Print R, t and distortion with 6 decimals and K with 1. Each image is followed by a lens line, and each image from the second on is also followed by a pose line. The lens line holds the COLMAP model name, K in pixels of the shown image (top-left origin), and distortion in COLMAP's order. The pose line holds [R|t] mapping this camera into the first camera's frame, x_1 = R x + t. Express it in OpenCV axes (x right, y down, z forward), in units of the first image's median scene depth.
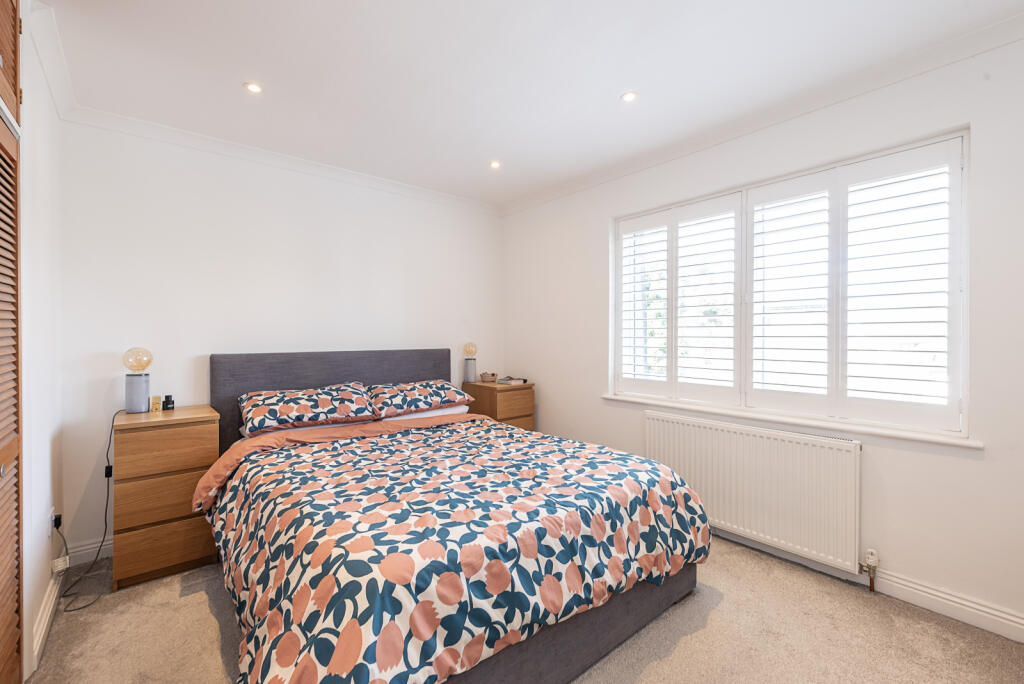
lens RADIAL K [[451.1, 0, 513.3], [0, 451.1, 341.6], [0, 0, 1]] dist [-0.018026, 0.000479]
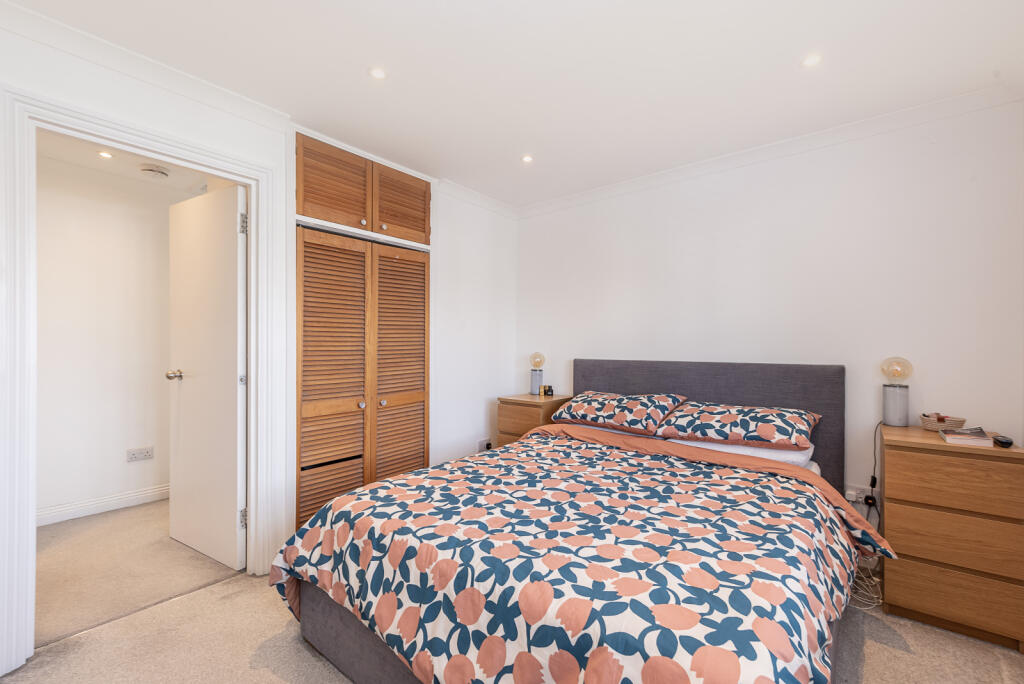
lens RADIAL K [[428.2, 0, 511.1], [0, 428.2, 342.9], [0, 0, 1]] dist [-0.018848, -0.000481]
pose [[0.184200, 0.003947, -0.982881, 0.607563], [-0.020306, 0.999794, 0.000209, -0.019243], [0.982679, 0.019920, 0.184243, 0.627299]]
